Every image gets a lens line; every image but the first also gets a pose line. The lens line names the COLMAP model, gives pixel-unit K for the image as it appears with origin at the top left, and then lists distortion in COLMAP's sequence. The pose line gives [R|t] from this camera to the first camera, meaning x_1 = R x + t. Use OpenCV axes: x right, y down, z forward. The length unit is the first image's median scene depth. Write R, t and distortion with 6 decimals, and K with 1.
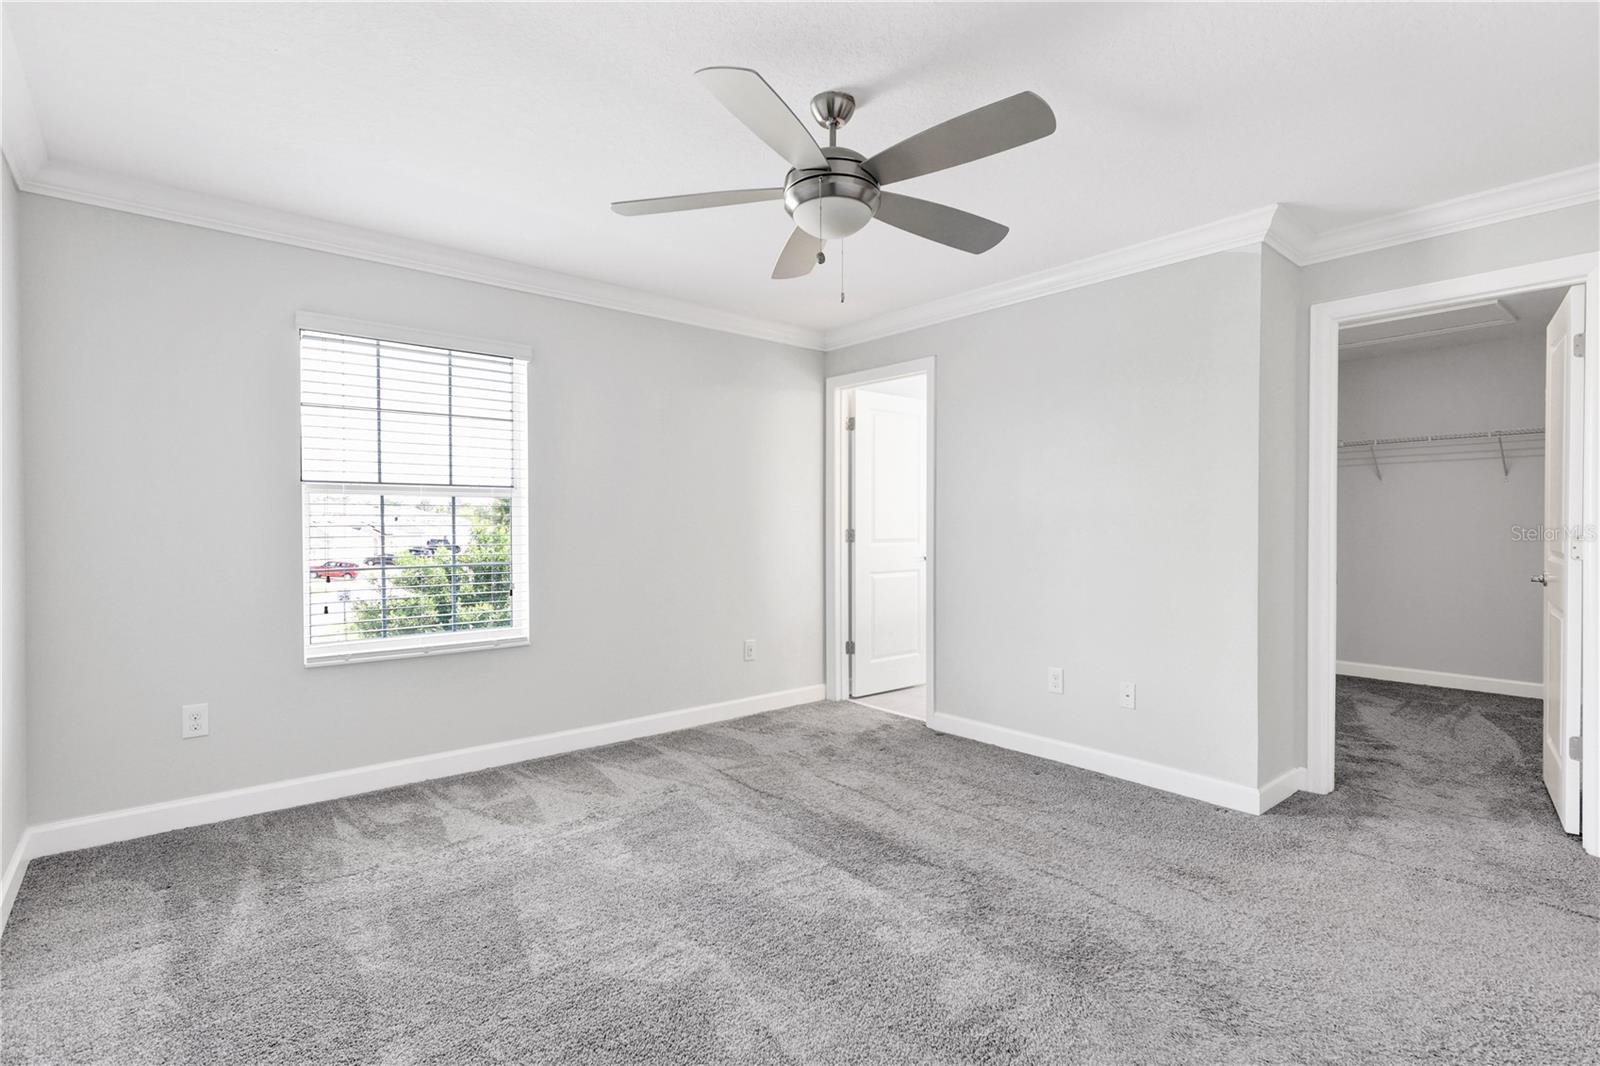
lens RADIAL K [[761.6, 0, 798.2], [0, 761.6, 532.8], [0, 0, 1]] dist [-0.001989, -0.000027]
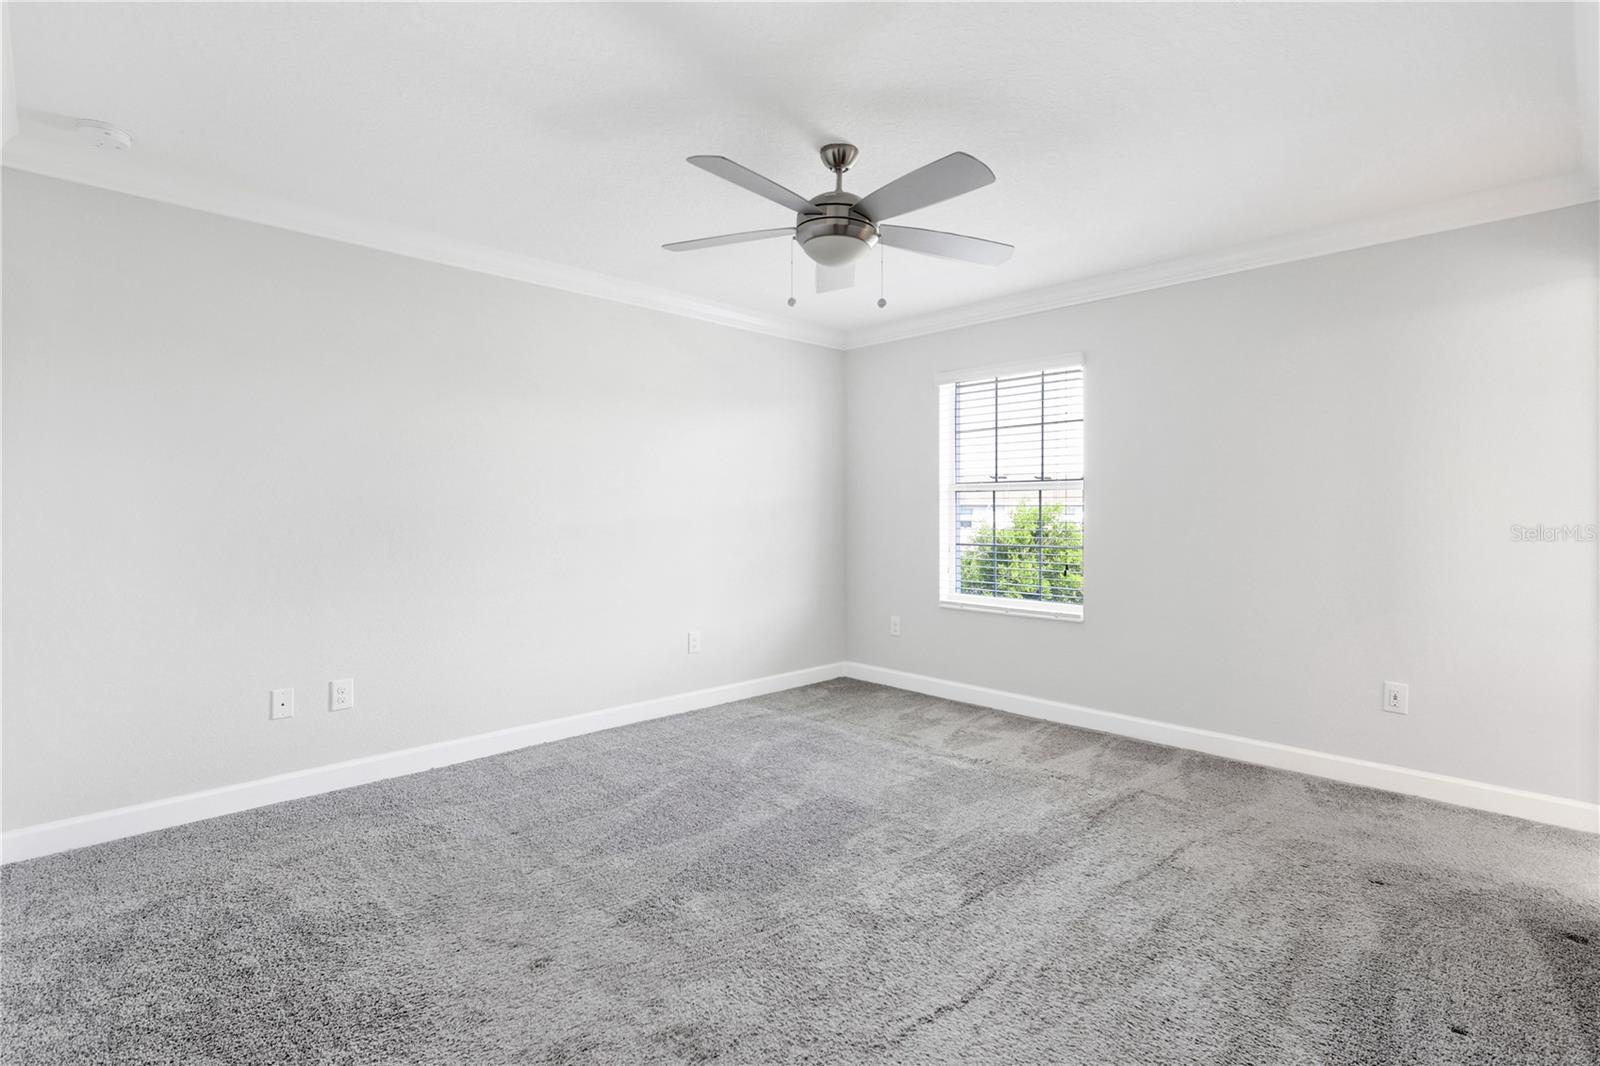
lens RADIAL K [[761.6, 0, 798.2], [0, 761.6, 524.6], [0, 0, 1]] dist [-0.001989, -0.000027]
pose [[0.079142, 0.019244, -0.996678, 0.789058], [-0.013059, 0.999748, 0.018267, -0.010630], [0.996778, 0.011570, 0.079374, 0.557999]]
